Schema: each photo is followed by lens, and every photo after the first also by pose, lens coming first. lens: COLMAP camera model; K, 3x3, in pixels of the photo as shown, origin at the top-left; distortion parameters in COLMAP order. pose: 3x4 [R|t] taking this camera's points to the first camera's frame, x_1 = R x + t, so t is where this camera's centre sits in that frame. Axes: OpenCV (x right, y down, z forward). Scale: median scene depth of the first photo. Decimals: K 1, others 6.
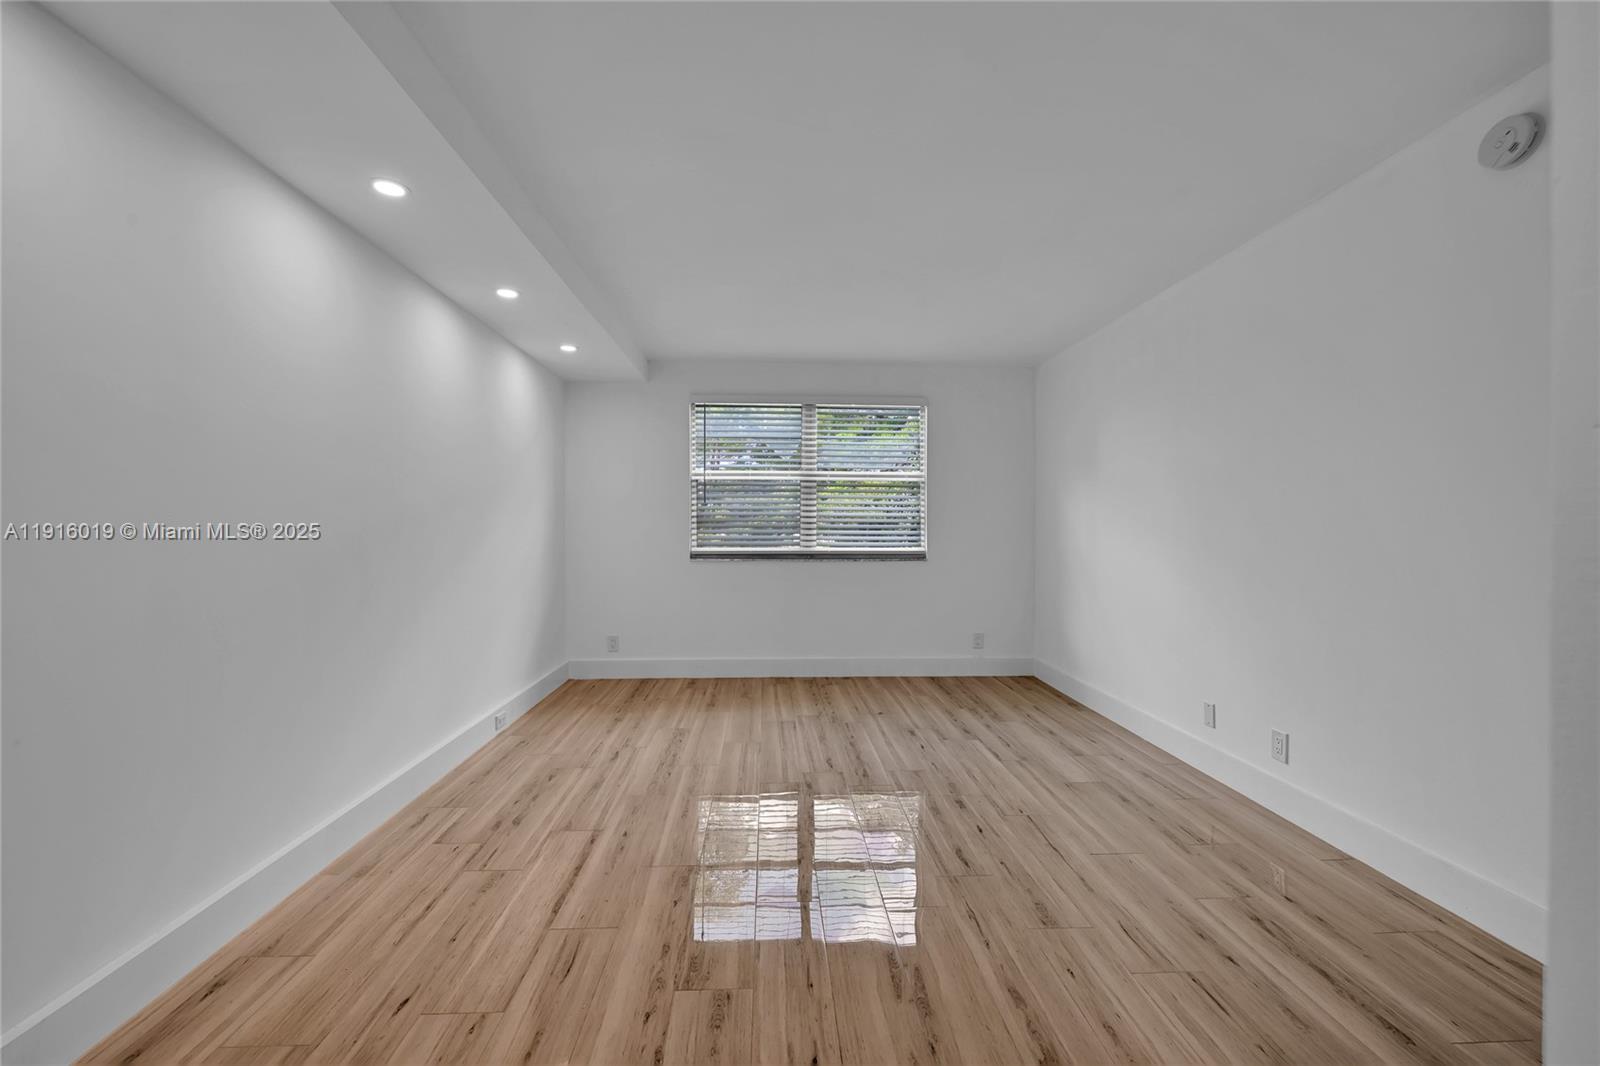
lens RADIAL K [[632.4, 0, 798.6], [0, 632.4, 529.4], [0, 0, 1]] dist [-0.001711, -0.000221]
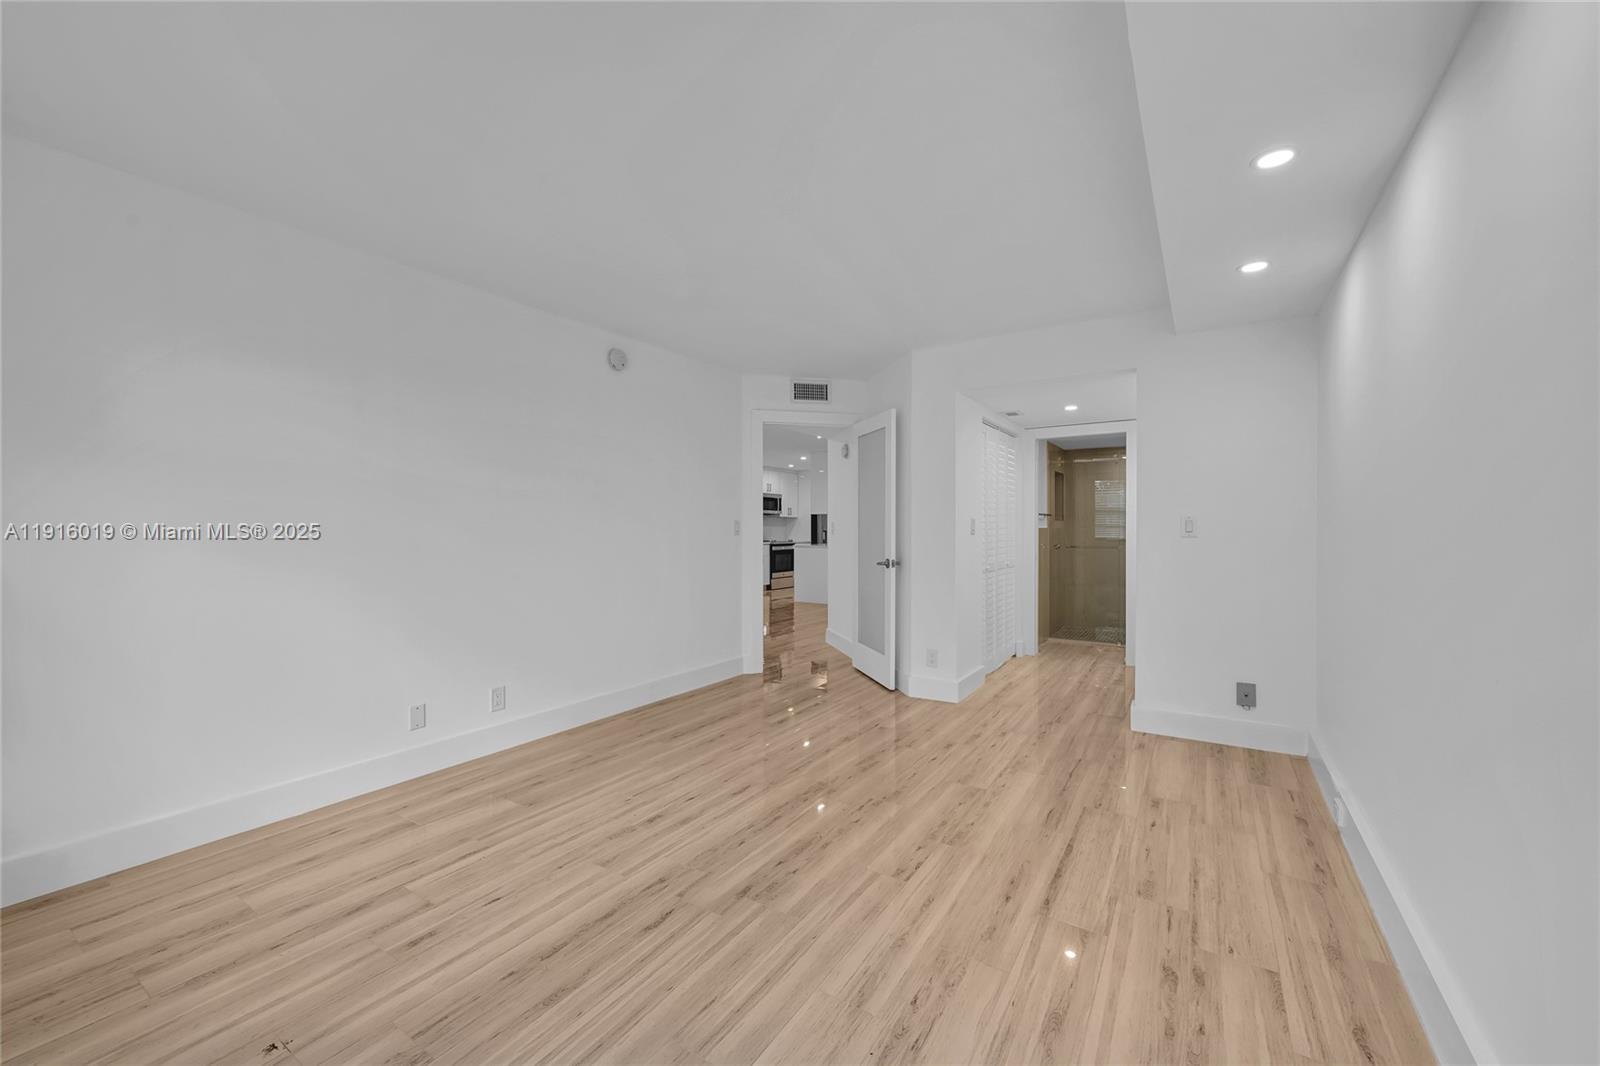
lens RADIAL K [[632.4, 0, 793.5], [0, 632.4, 530.2], [0, 0, 1]] dist [-0.001711, -0.000221]
pose [[-0.809174, -0.002990, 0.587561, -0.370178], [0.002230, 0.999964, 0.008159, -0.009759], [-0.587564, 0.007912, -0.809139, 1.273142]]
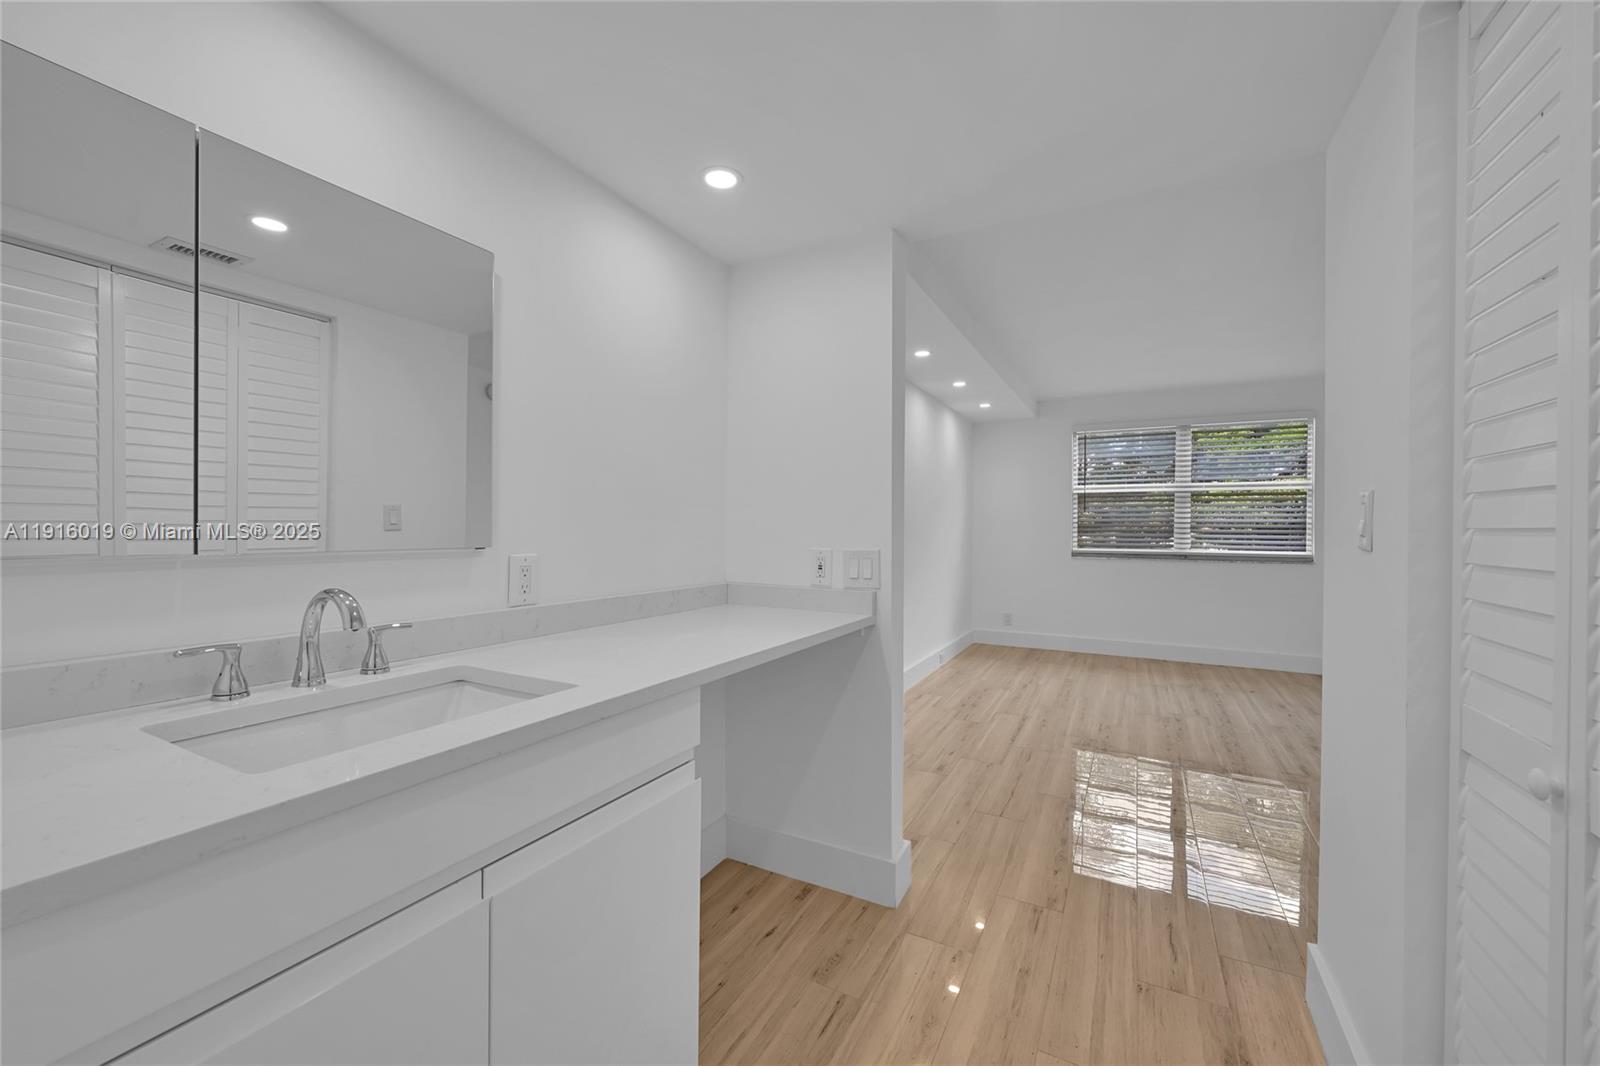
lens RADIAL K [[632.4, 0, 794.9], [0, 632.4, 526.9], [0, 0, 1]] dist [-0.001711, -0.000221]
pose [[0.855056, 0.003176, -0.518526, 0.012459], [-0.008102, 0.999941, -0.007234, 0.002368], [0.518472, 0.010386, 0.855031, -0.496263]]
